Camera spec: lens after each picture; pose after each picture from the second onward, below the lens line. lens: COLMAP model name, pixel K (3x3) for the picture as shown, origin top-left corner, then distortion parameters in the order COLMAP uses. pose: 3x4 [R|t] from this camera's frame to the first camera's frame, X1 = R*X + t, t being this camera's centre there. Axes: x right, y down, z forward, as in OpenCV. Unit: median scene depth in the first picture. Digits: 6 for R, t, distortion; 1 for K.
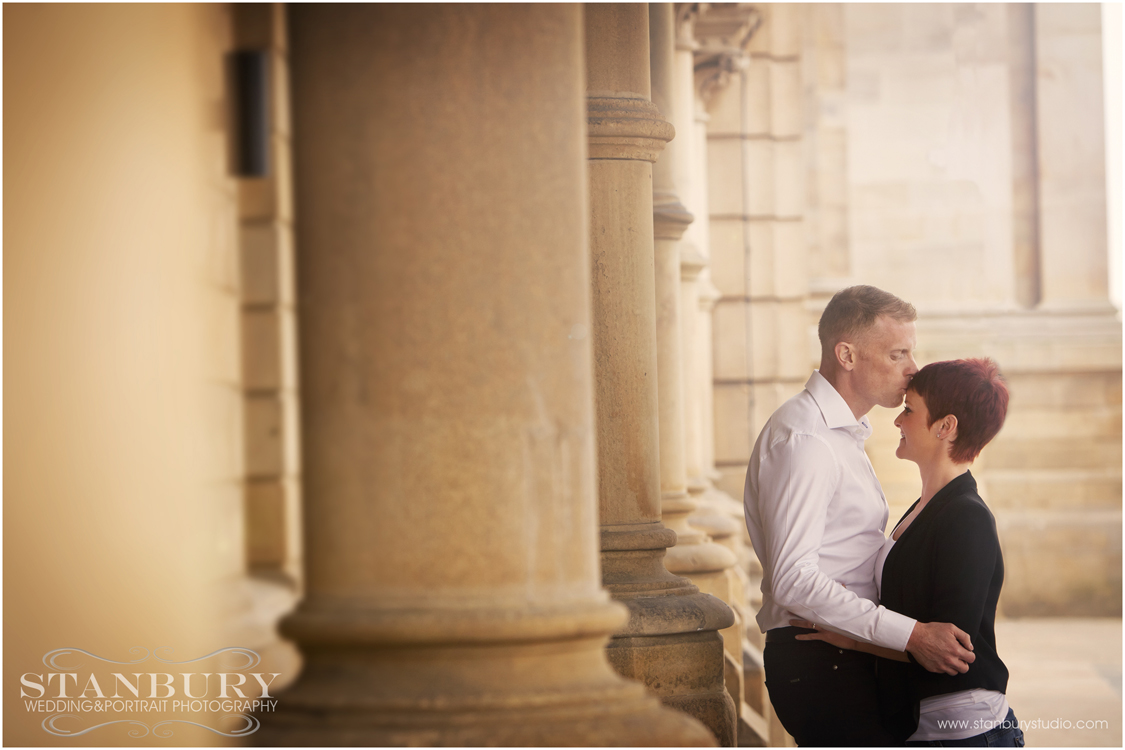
lens RADIAL K [[4034.6, 0, 562.5], [0, 4034.6, 375.0], [0, 0, 1]] dist [0.059176, 0.669051]
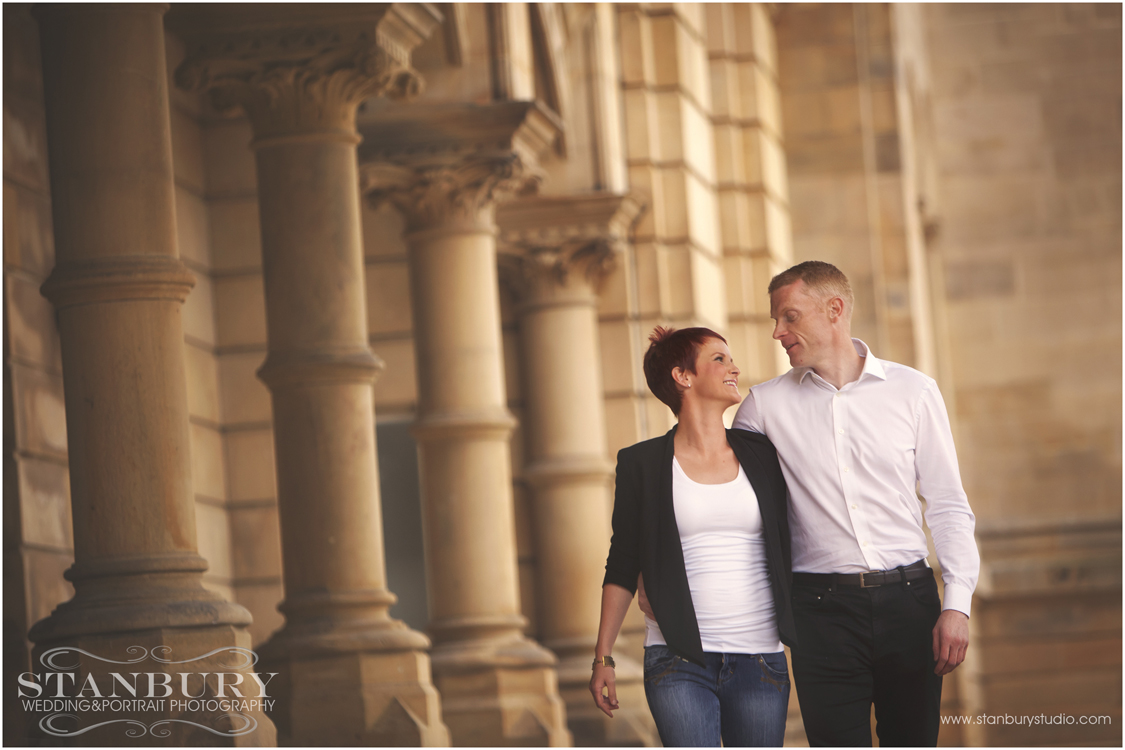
lens RADIAL K [[5345.8, 0, 562.5], [0, 5345.8, 375.0], [0, 0, 1]] dist [0.571831, 12.547806]
pose [[0.995747, -0.052088, -0.075991, 0.303463], [0.047229, 0.996807, -0.064390, 0.102931], [0.079102, 0.060527, 0.995027, -0.882456]]
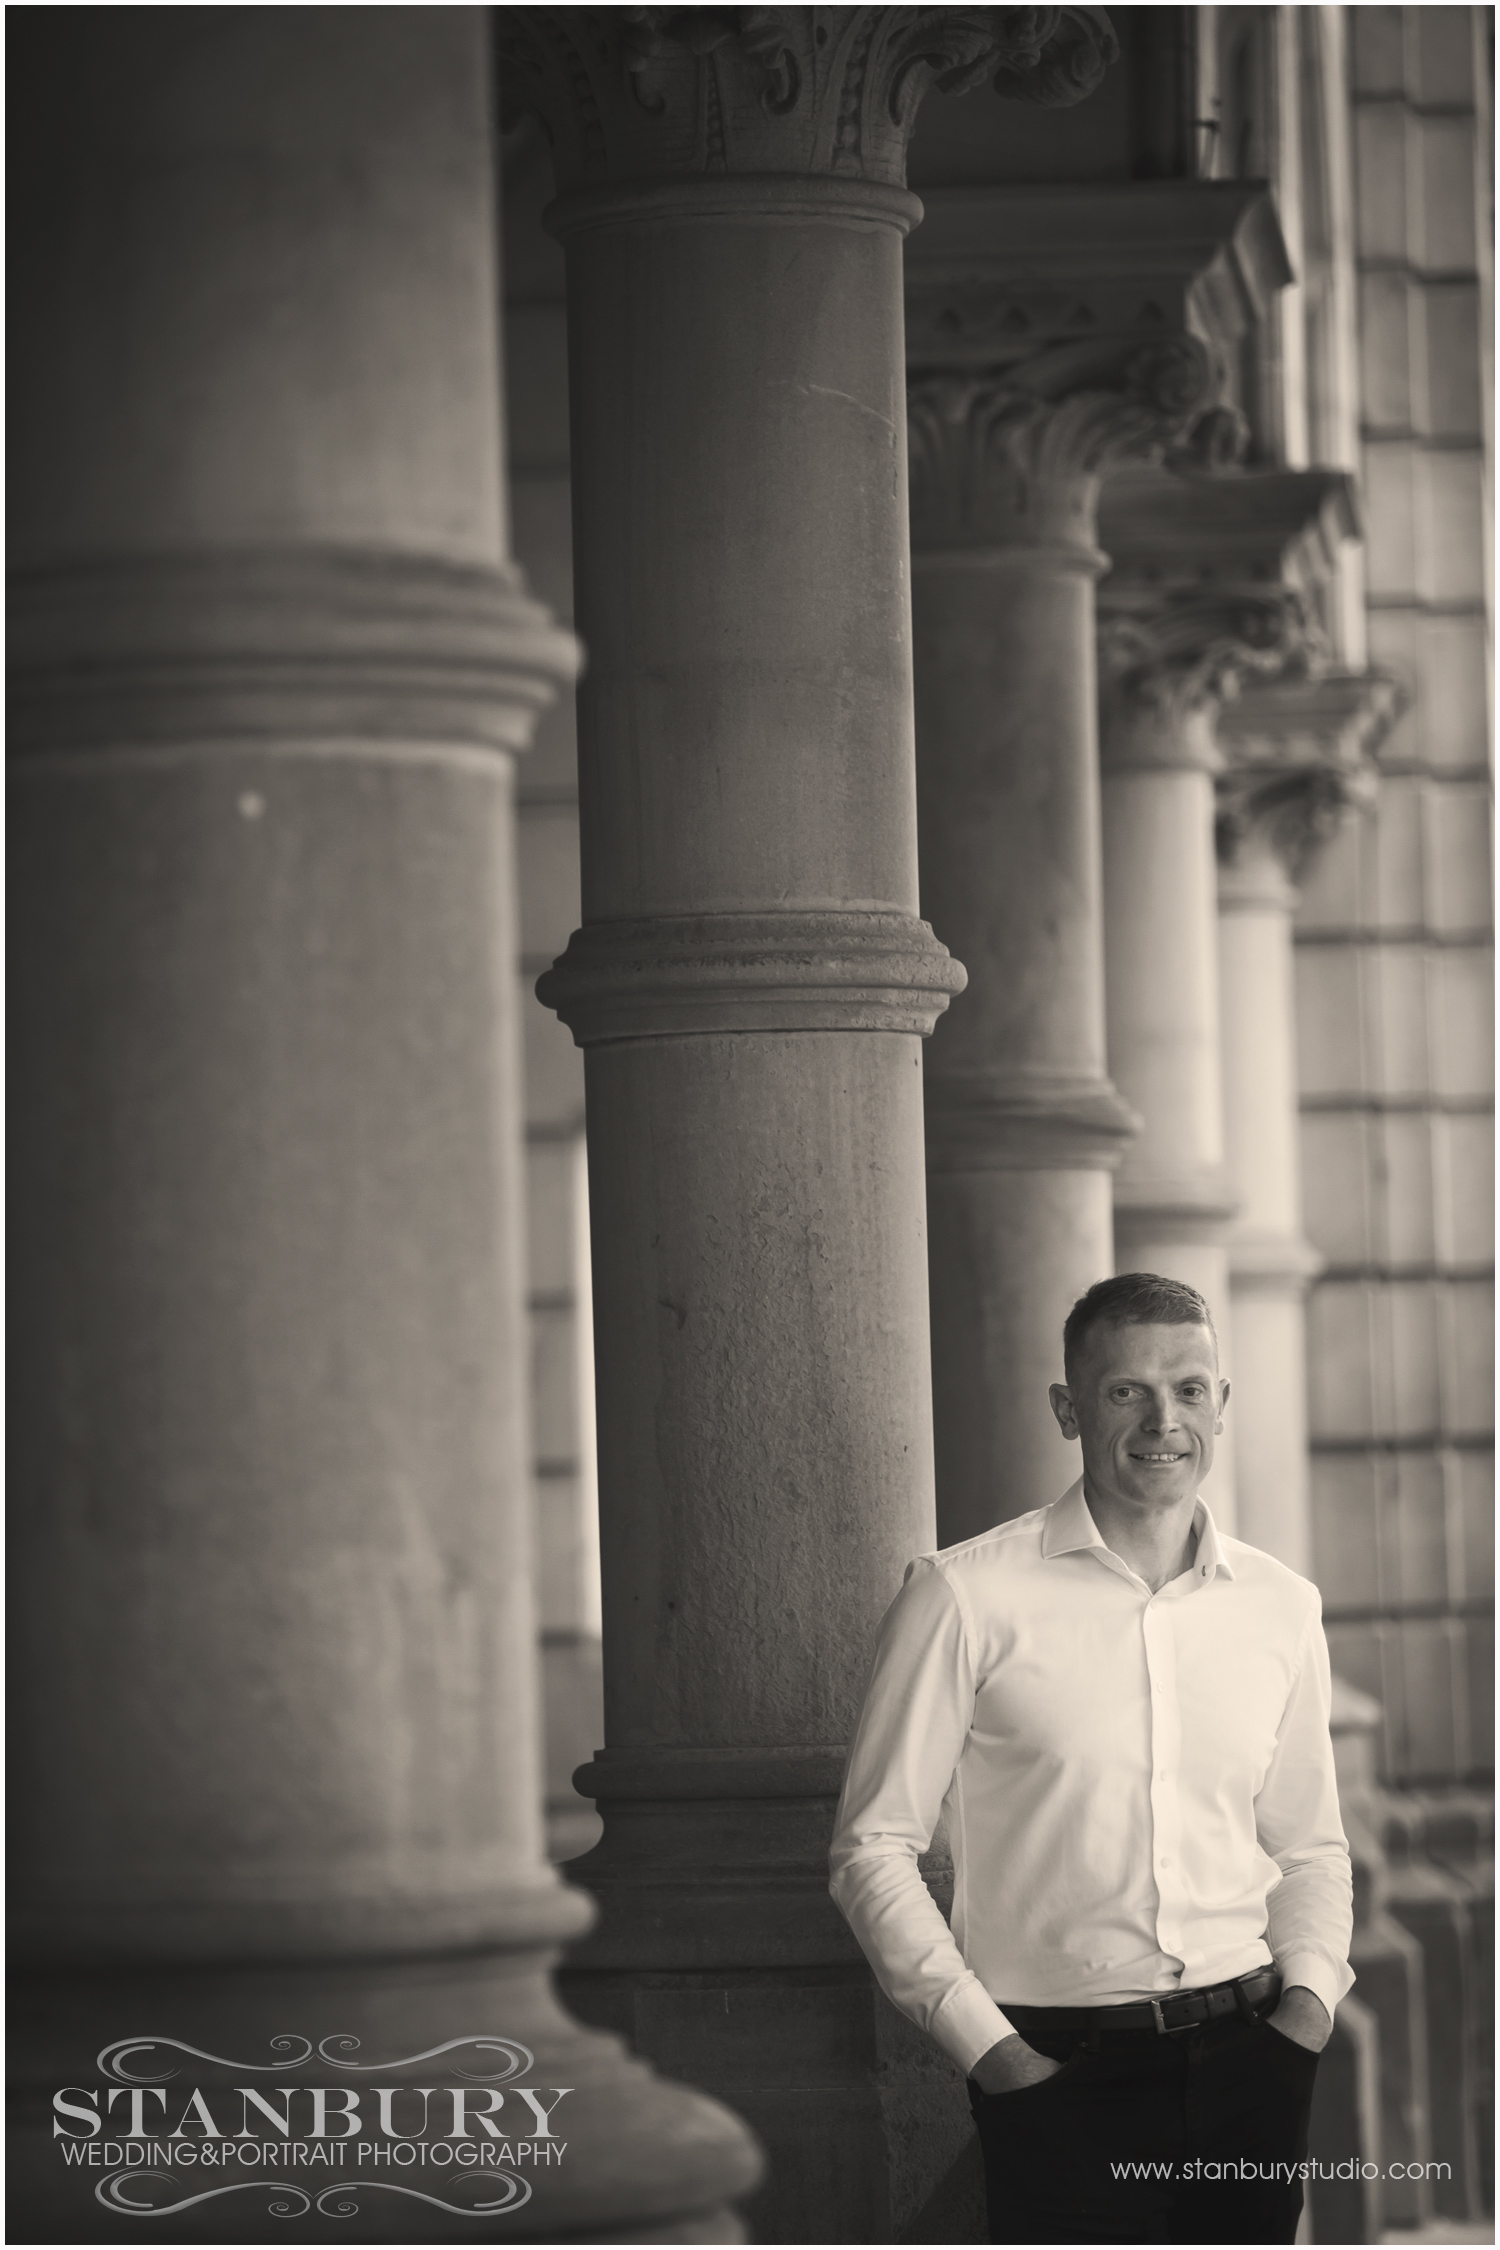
lens RADIAL K [[8728.8, 0, 750.0], [0, 8728.8, 1125.0], [0, 0, 1]] dist [0.243973, 1.130558]
pose [[0.998608, -0.005283, -0.052487, 0.059627], [0.003540, 0.999441, -0.033257, -0.004482], [0.052633, 0.033025, 0.998068, -0.110603]]
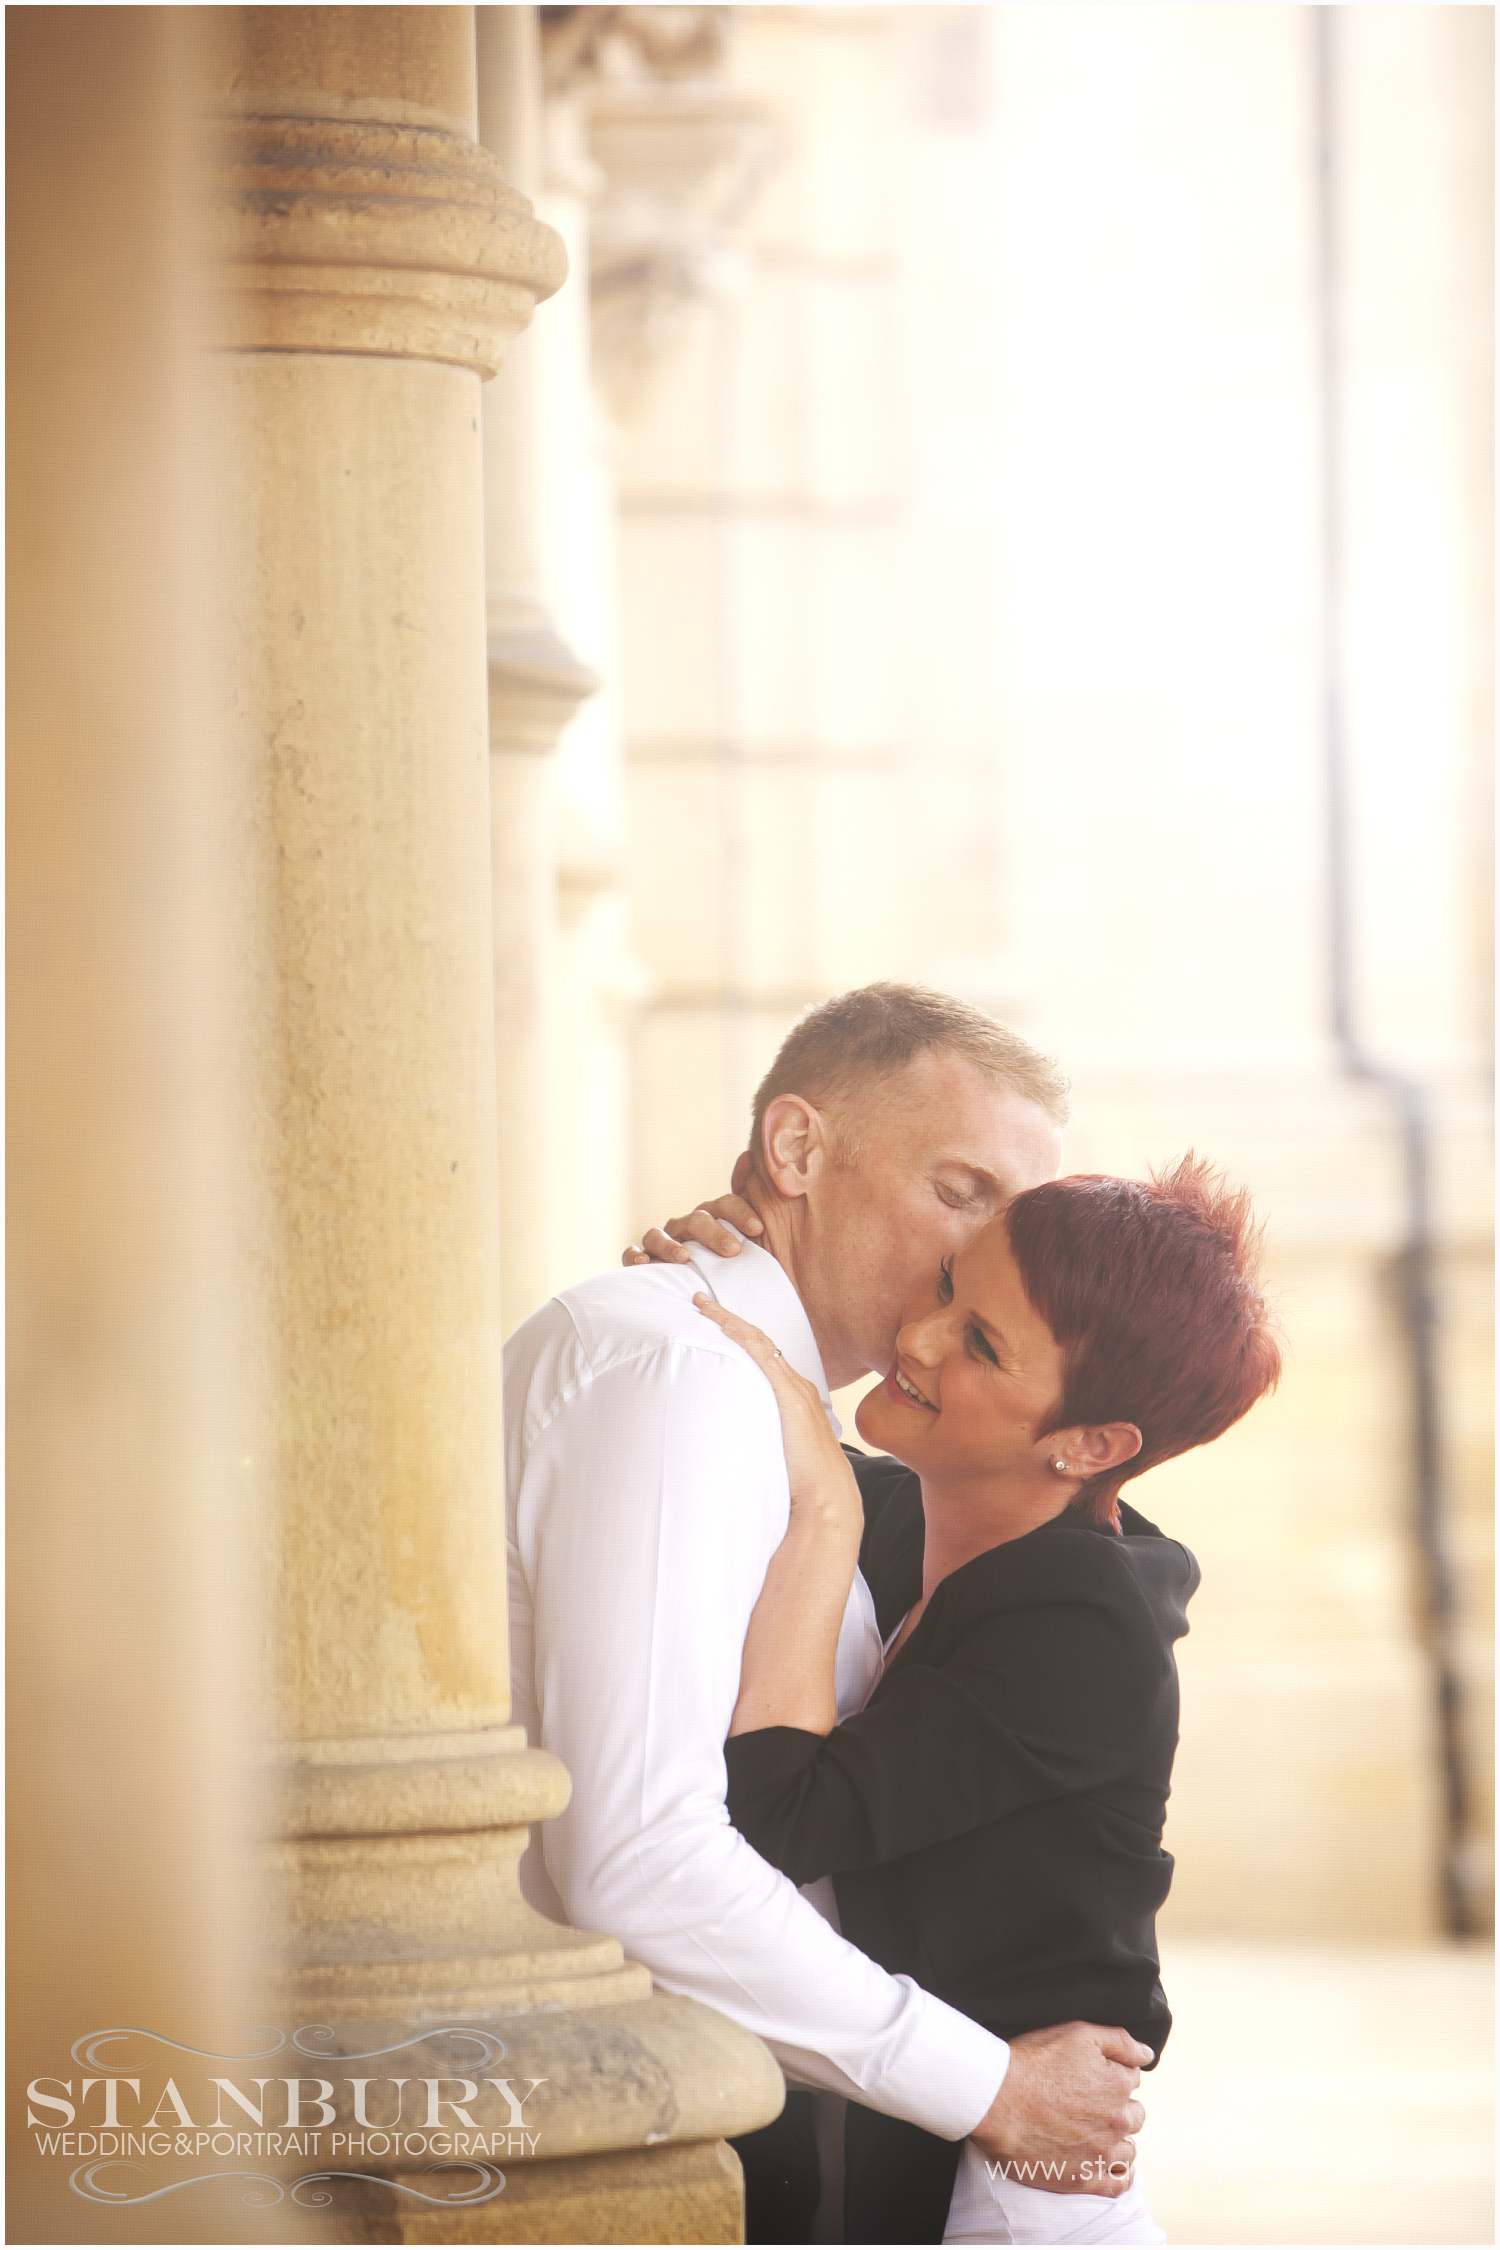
lens RADIAL K [[10691.5, 0, 746.6], [0, 10691.5, 1050.2], [0, 0, 1]] dist [0.571831, 12.547806]
pose [[0.998617, 0.005379, 0.052307, 0.002887], [-0.004356, 0.999797, -0.019651, 0.005917], [-0.052402, 0.019396, 0.998438, 0.296780]]
